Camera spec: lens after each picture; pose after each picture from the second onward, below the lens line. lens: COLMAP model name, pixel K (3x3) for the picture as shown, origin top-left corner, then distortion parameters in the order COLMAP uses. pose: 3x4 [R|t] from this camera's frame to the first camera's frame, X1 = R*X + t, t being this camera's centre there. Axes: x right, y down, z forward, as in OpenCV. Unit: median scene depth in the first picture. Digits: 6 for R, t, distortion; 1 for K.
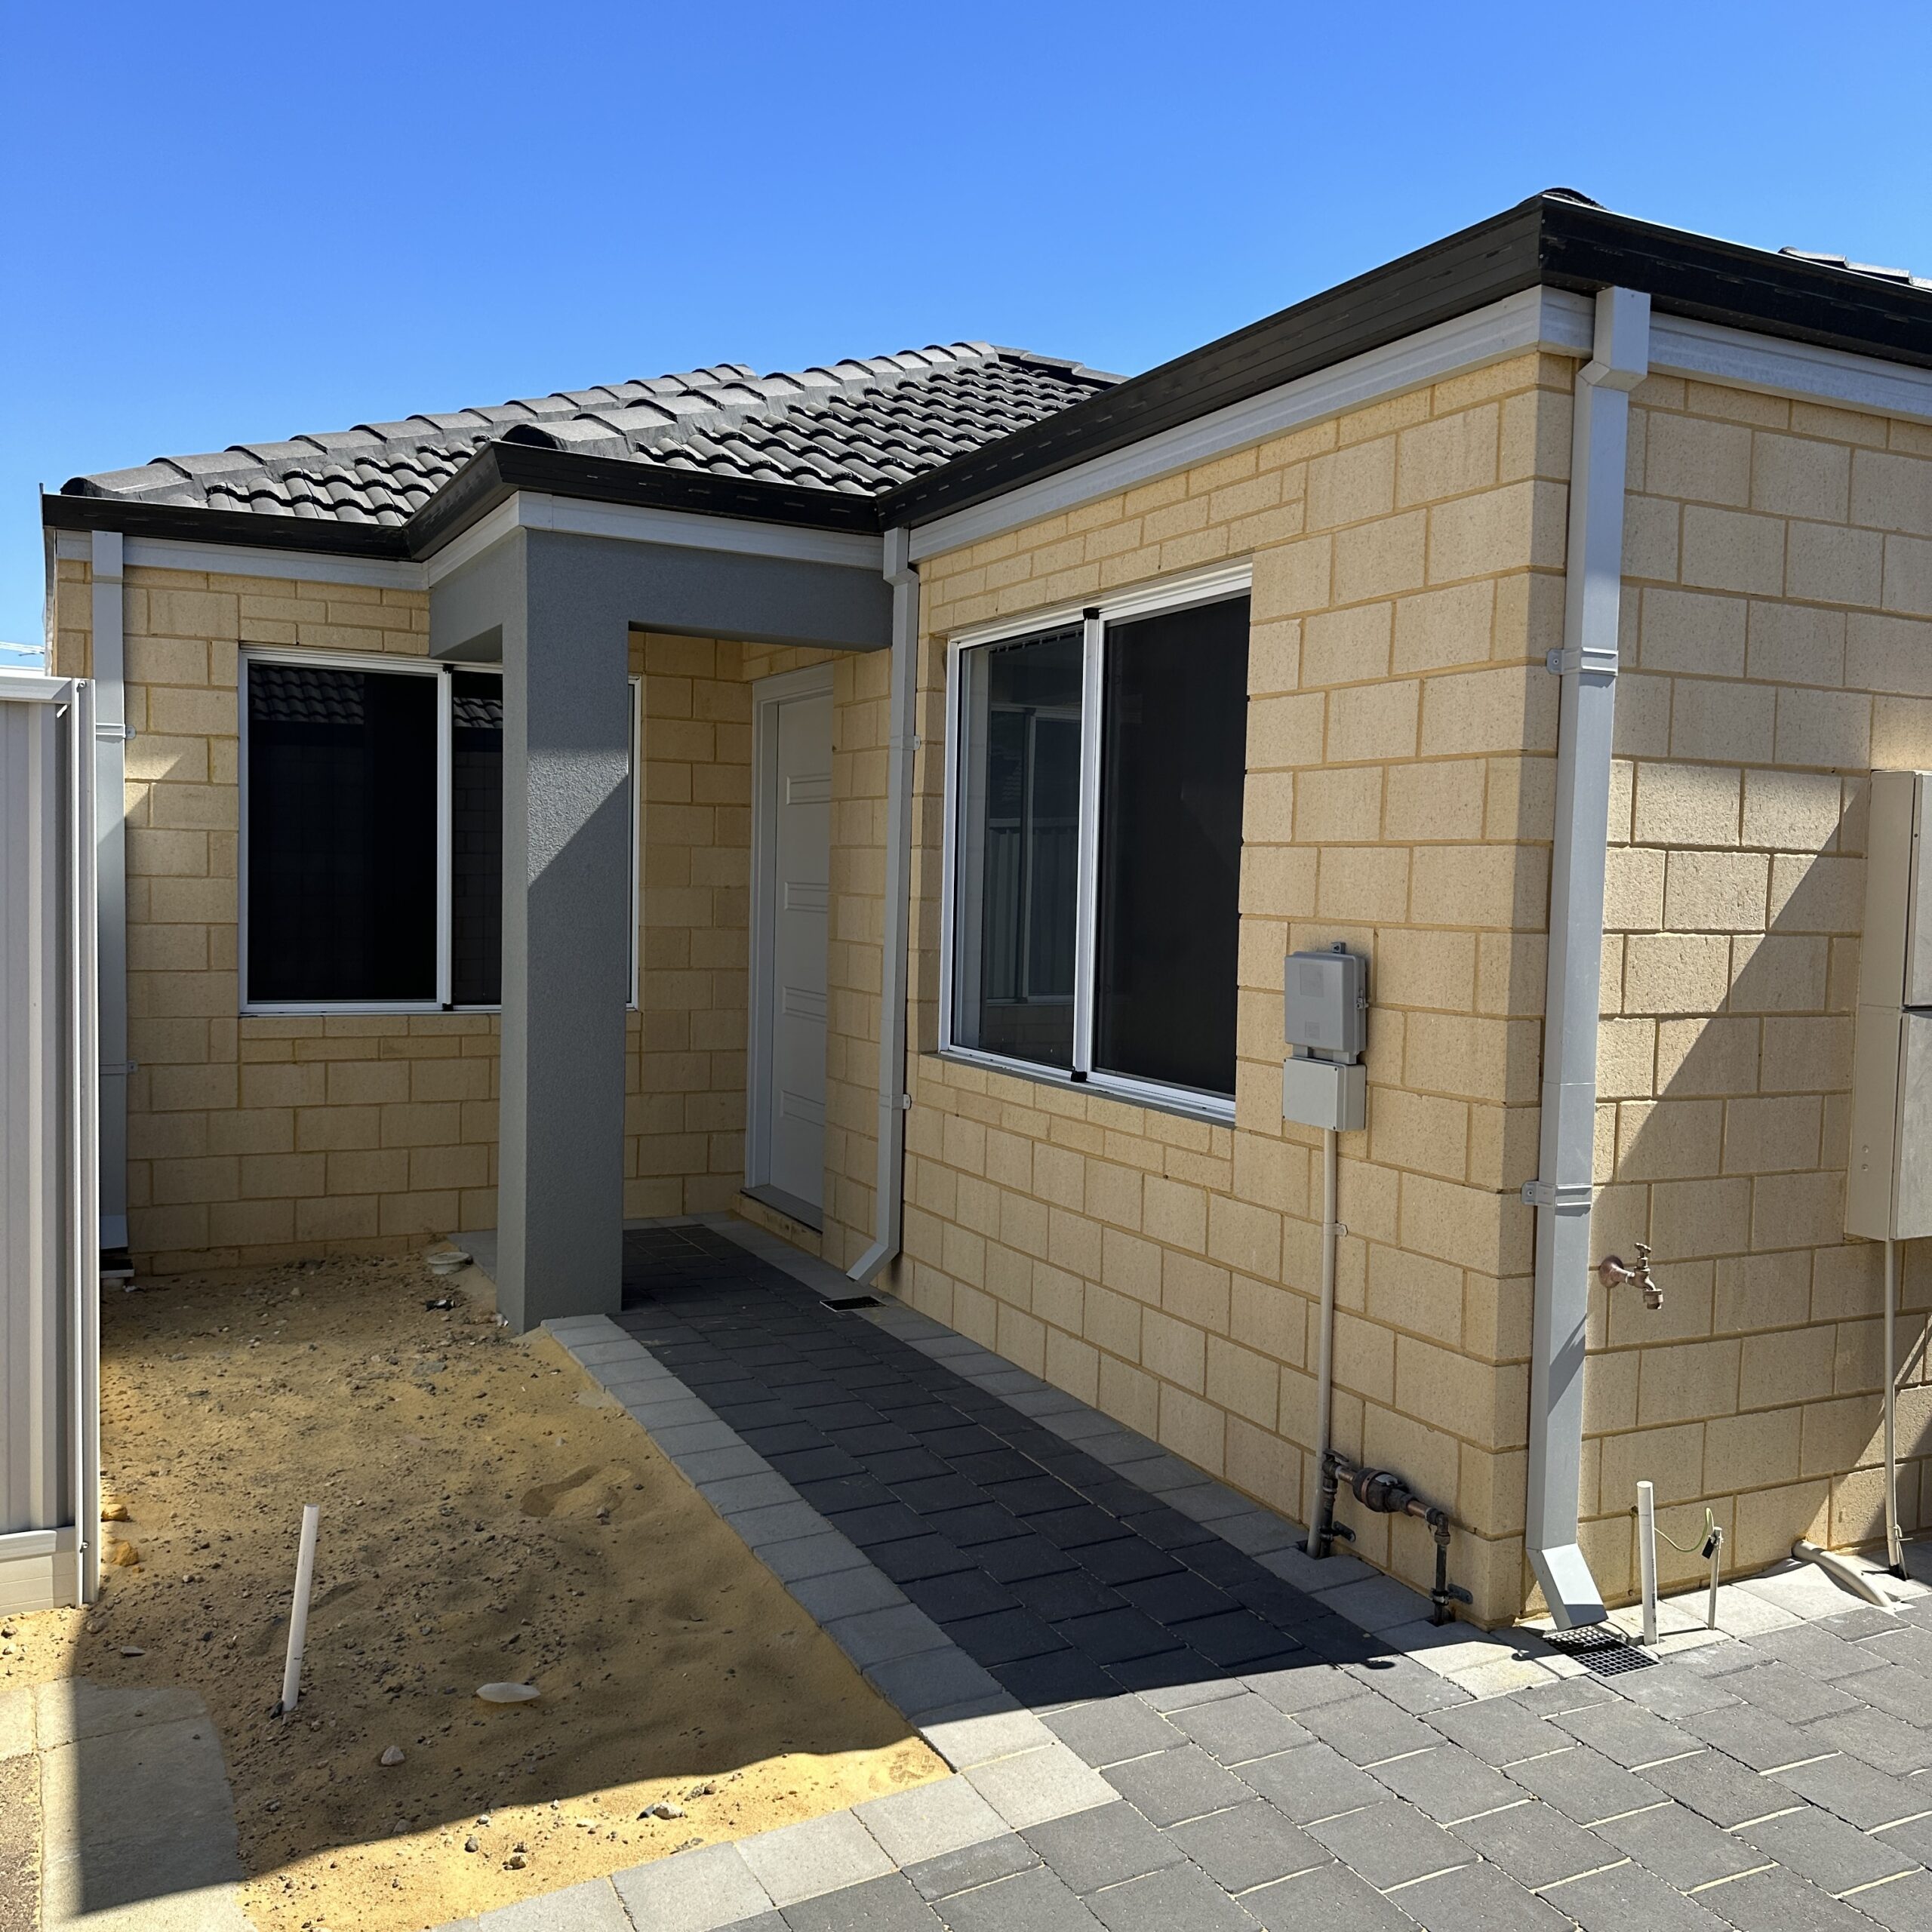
lens RADIAL K [[1798.8, 0, 941.0], [0, 1798.8, 1004.0], [0, 0, 1]] dist [0.022139, 0.000000]
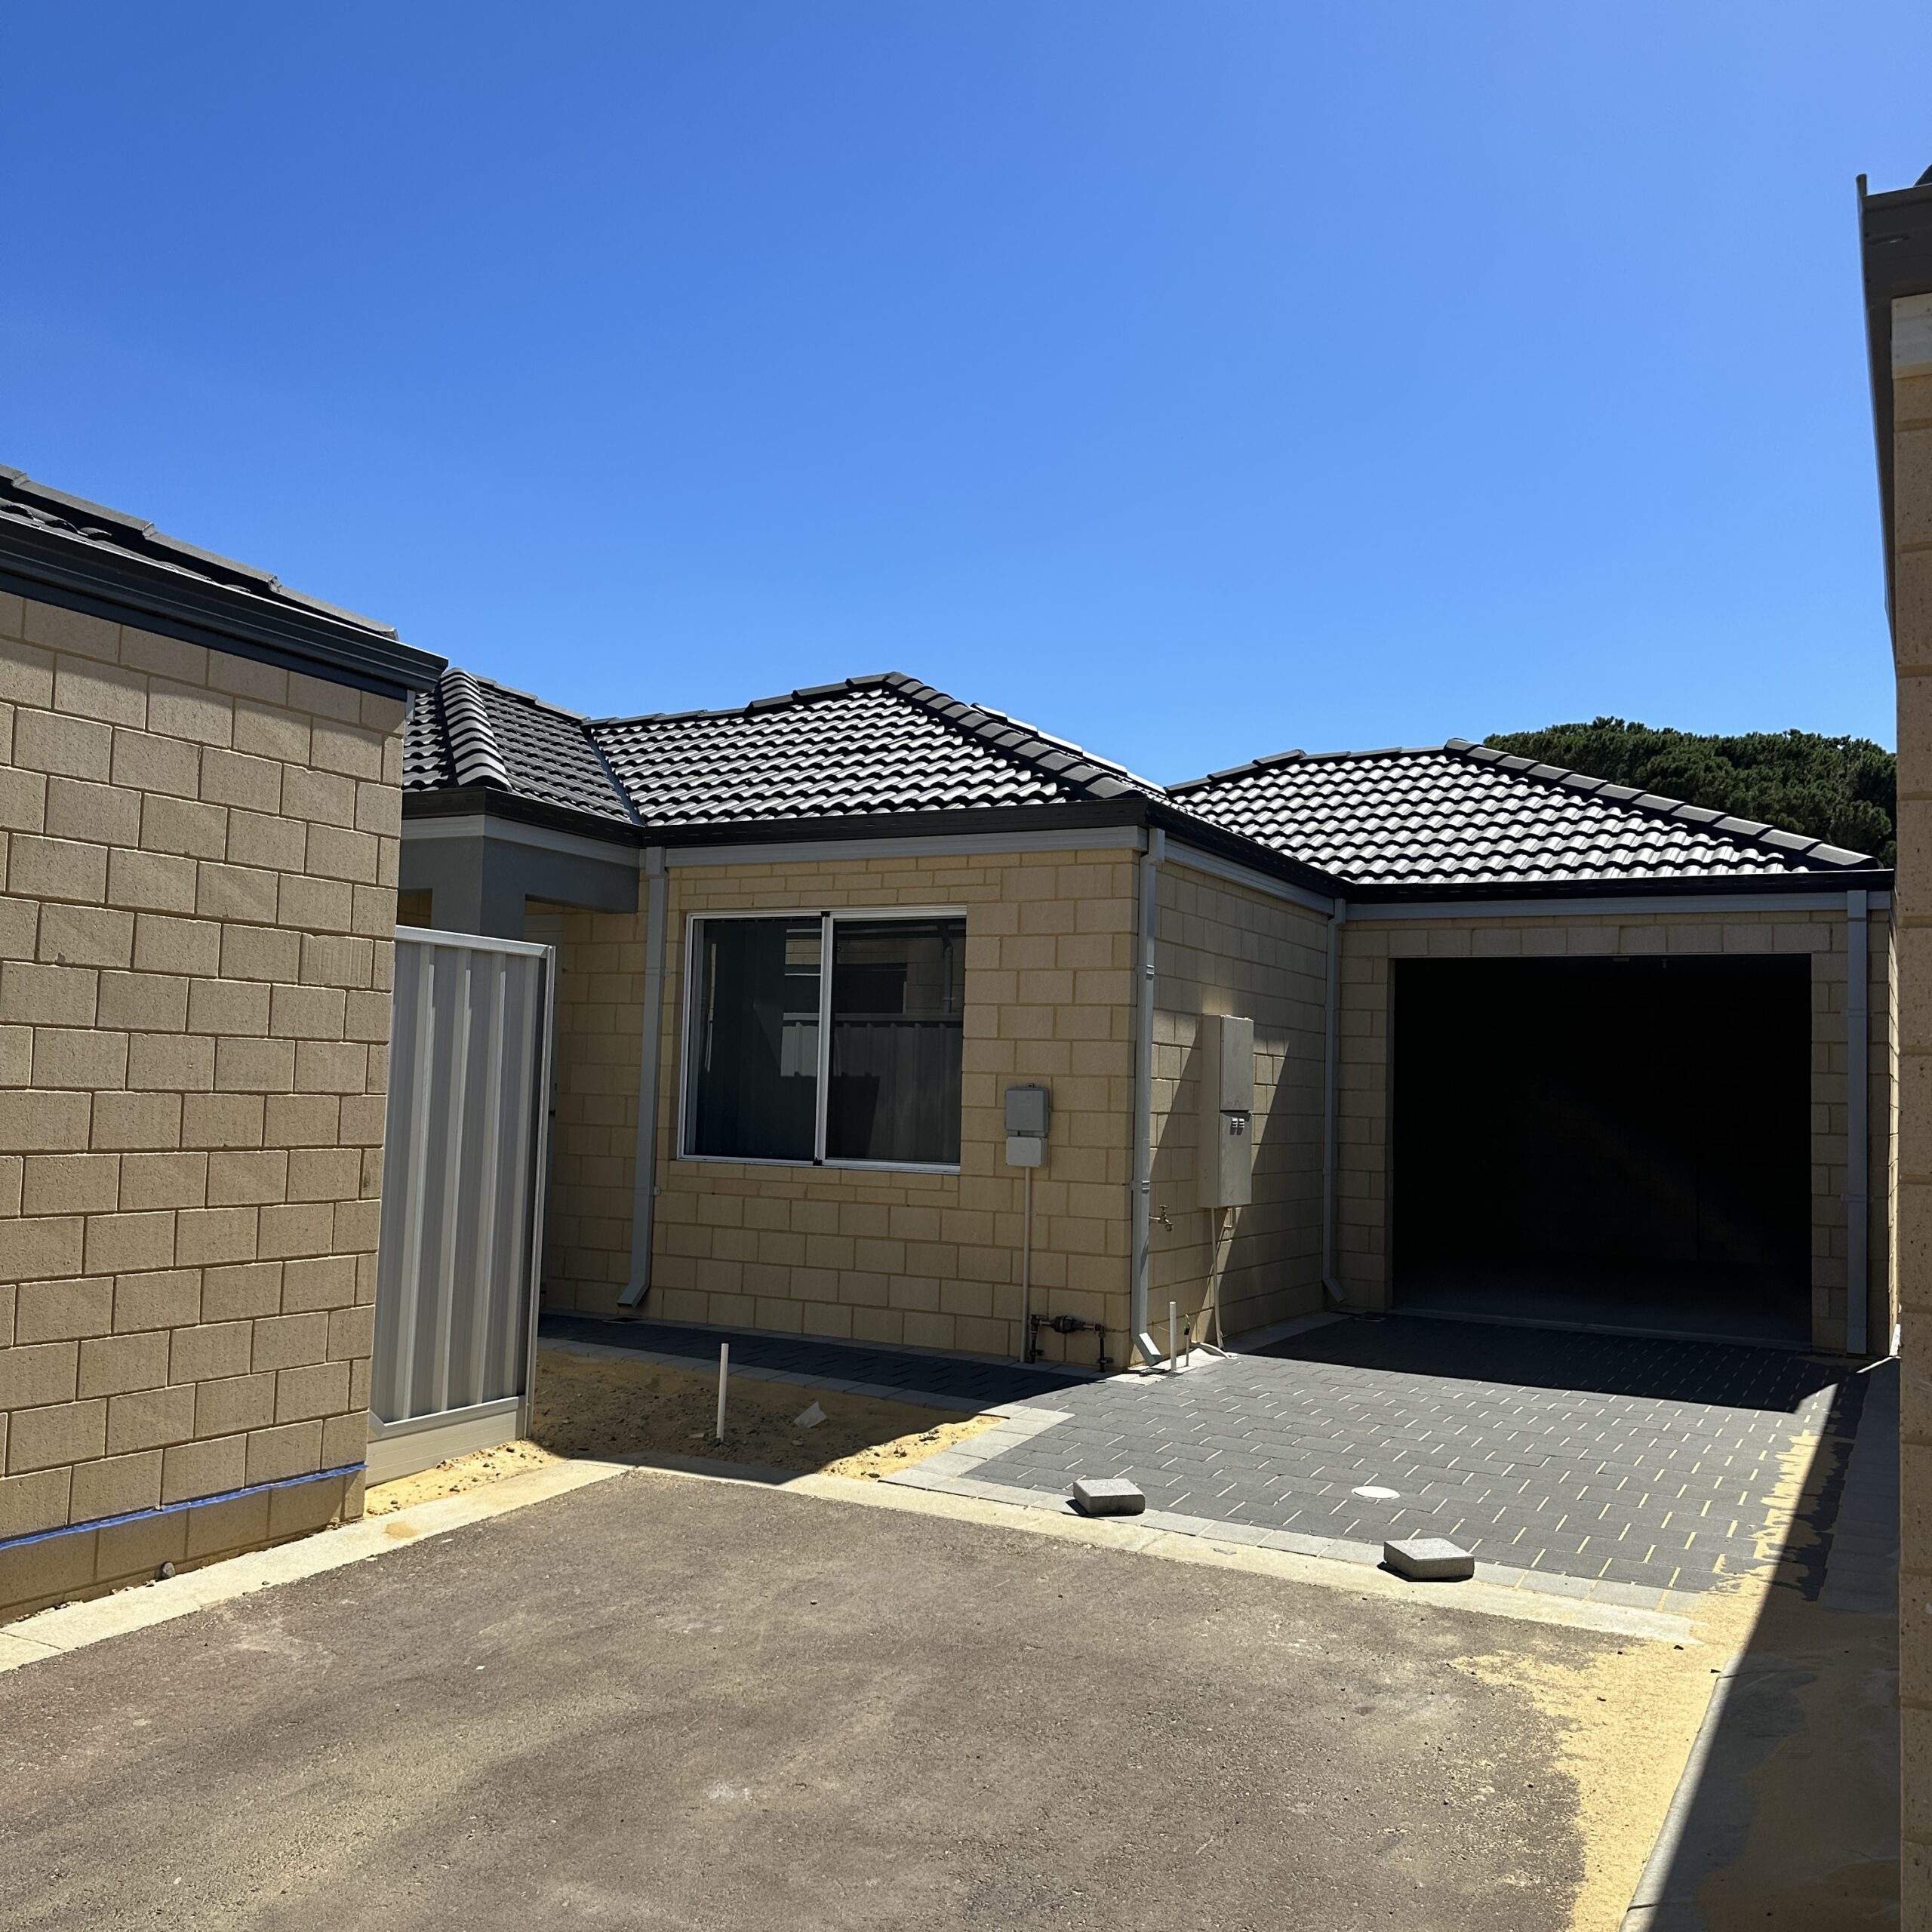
lens RADIAL K [[1798.8, 0, 969.0], [0, 1798.8, 963.9], [0, 0, 1]] dist [0.022139, 0.000000]
pose [[0.809257, 0.044005, 0.585804, -1.158956], [0.031689, 0.992469, -0.118329, 0.080630], [-0.586599, 0.114322, 0.801768, -0.765611]]
